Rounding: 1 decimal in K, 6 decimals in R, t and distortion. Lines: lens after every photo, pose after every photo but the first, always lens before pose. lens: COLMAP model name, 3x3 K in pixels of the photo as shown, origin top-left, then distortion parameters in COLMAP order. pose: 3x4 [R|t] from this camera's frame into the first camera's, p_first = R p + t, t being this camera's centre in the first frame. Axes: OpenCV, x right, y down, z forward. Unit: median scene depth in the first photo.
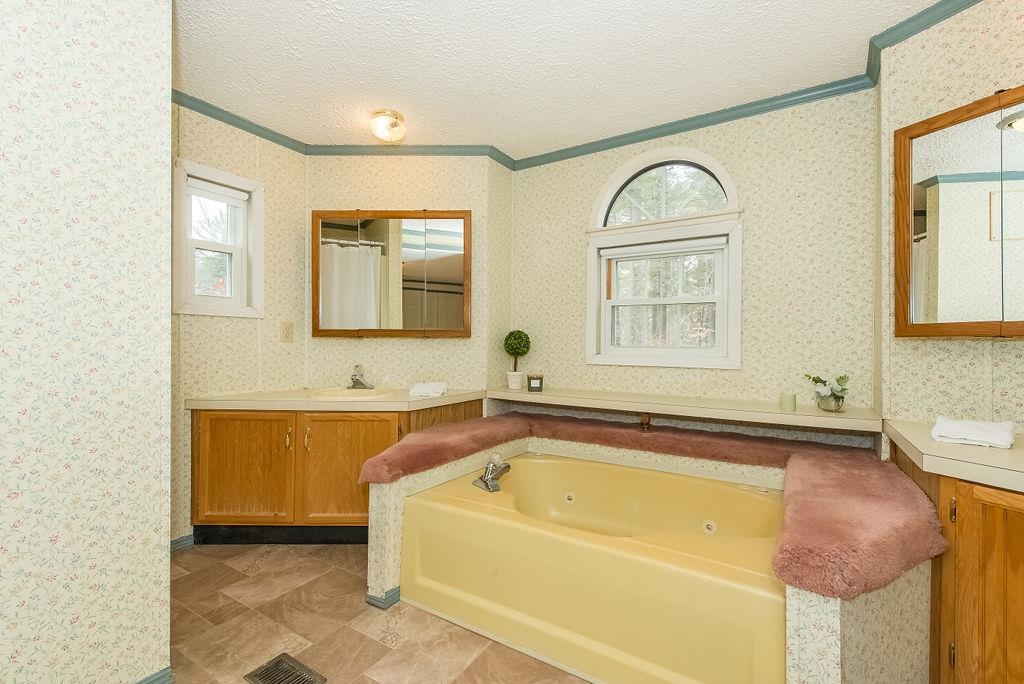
lens RADIAL K [[457.2, 0, 506.3], [0, 457.2, 339.9], [0, 0, 1]] dist [0.008806, -0.003339]
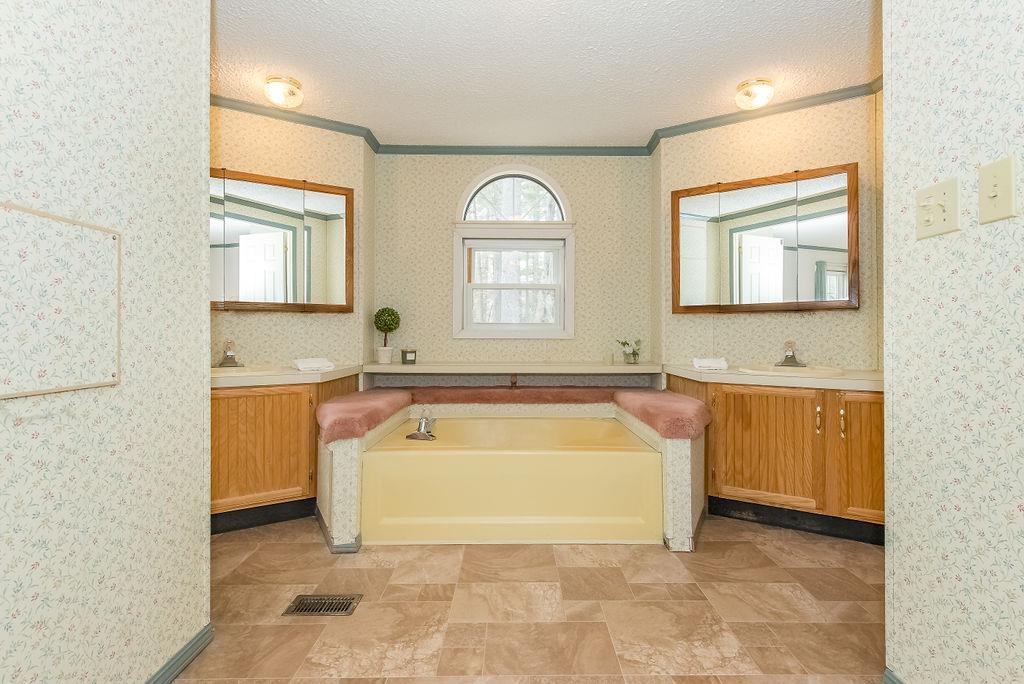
lens RADIAL K [[508.3, 0, 519.0], [0, 508.3, 325.7], [0, 0, 1]] dist [0.007351, -0.002130]
pose [[0.840088, 0.005239, 0.542425, -0.443613], [-0.000736, 0.999963, -0.008517, 0.037784], [-0.542450, 0.006756, 0.840061, -0.181920]]
